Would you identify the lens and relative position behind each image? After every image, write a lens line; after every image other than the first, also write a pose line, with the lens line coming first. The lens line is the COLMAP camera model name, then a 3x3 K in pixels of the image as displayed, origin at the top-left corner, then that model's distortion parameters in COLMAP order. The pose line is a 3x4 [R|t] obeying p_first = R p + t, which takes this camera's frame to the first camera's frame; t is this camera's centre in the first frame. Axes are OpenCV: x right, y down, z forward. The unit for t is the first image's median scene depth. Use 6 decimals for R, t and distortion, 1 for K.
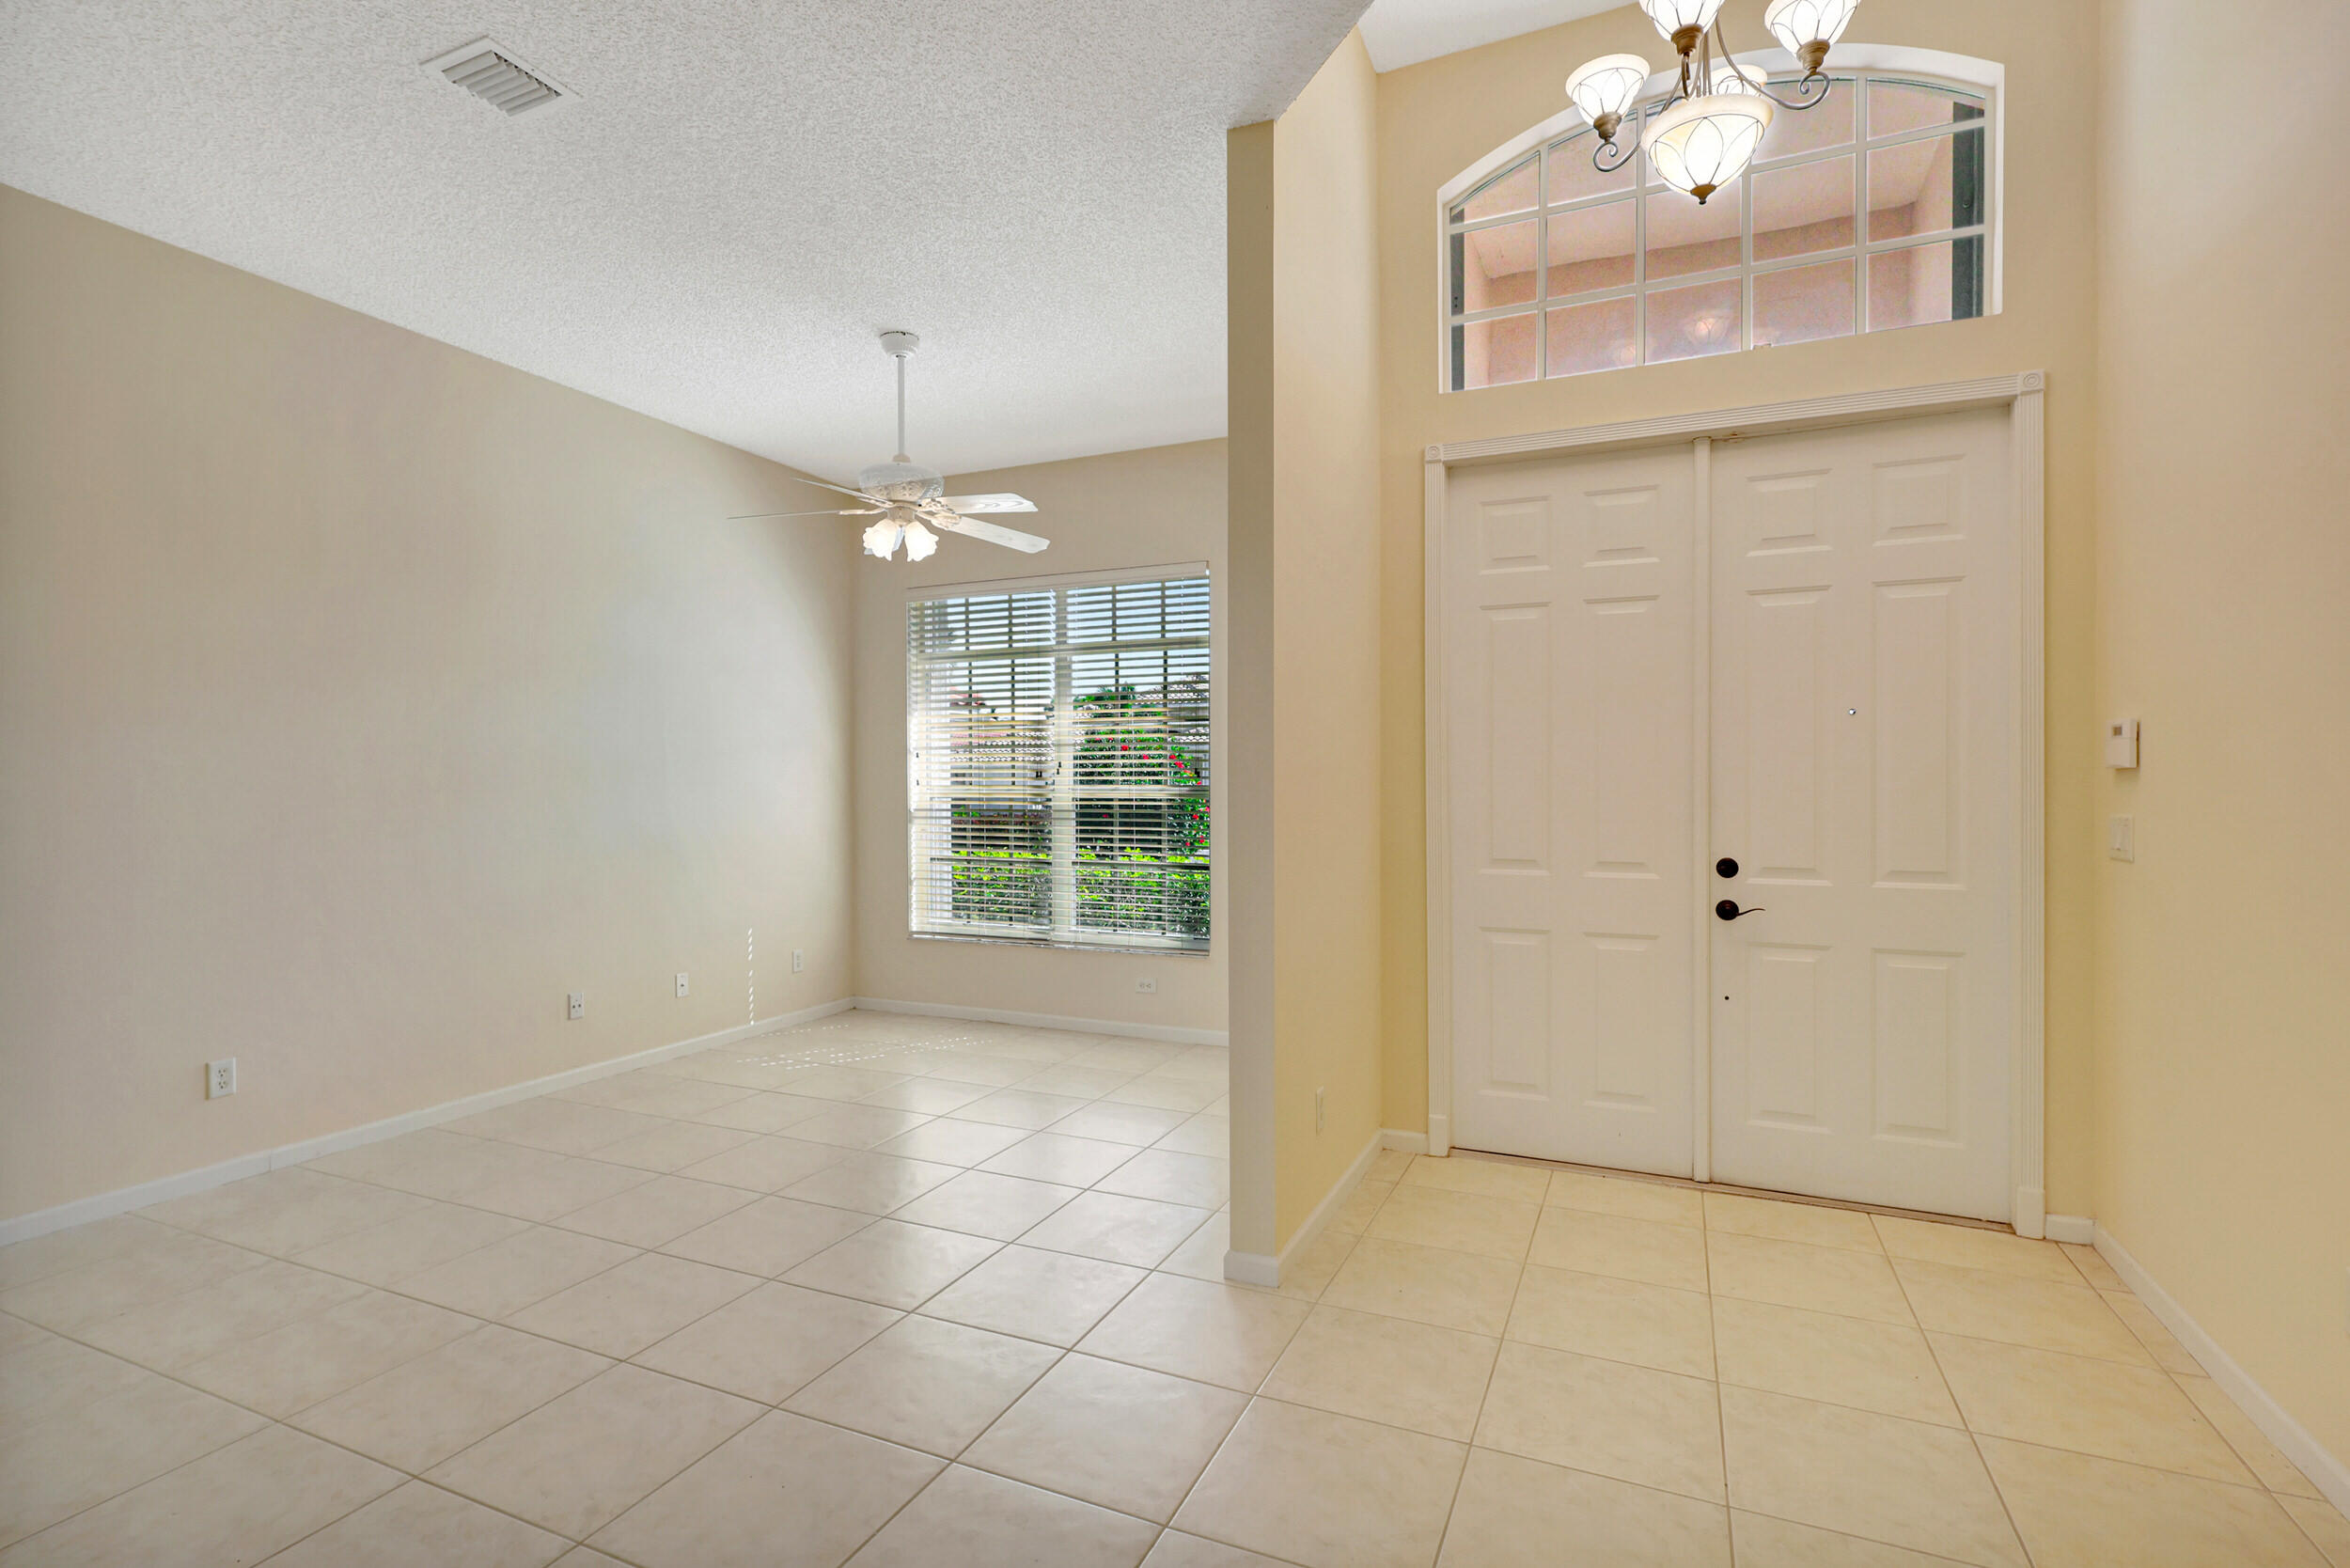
lens RADIAL K [[1085.4, 0, 1204.2], [0, 1085.4, 796.6], [0, 0, 1]] dist [0.001072, -0.001065]
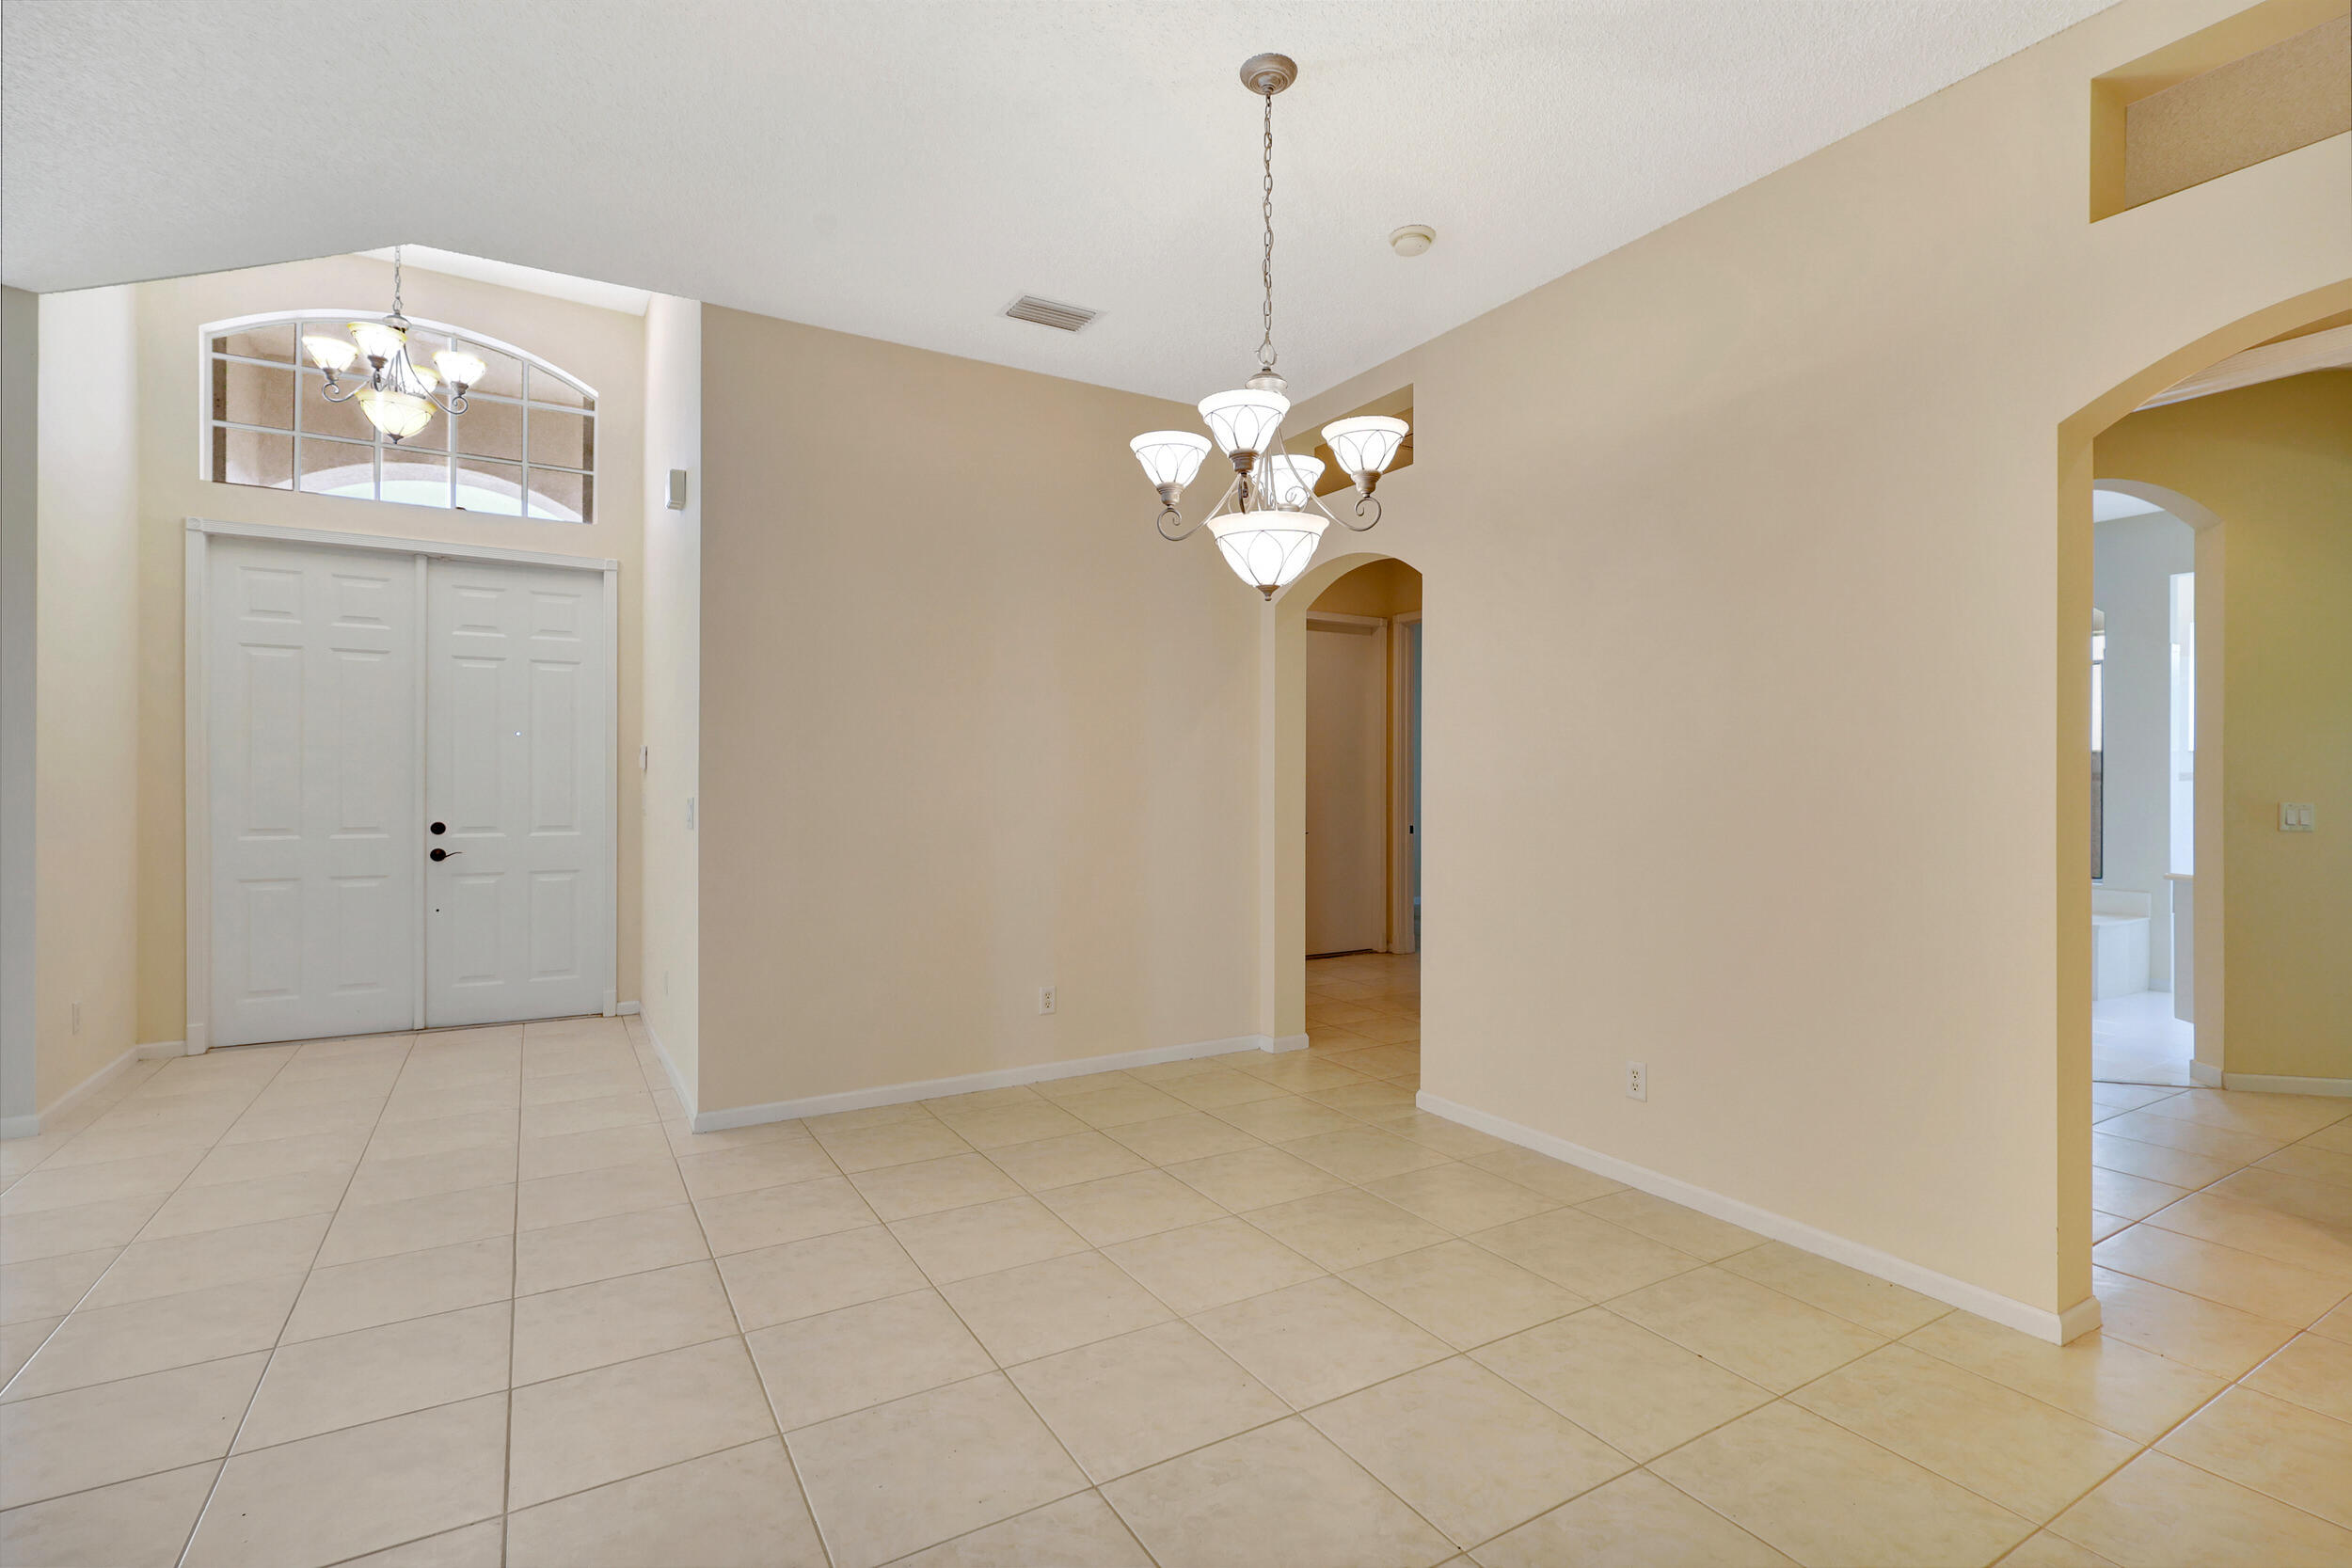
lens RADIAL K [[1086.1, 0, 1190.4], [0, 1086.1, 780.1], [0, 0, 1]] dist [0.001072, -0.001065]
pose [[0.590508, 0.004960, 0.807017, -0.111188], [0.001535, 0.999972, -0.007269, 0.006026], [-0.807030, 0.005531, 0.590484, -0.607771]]
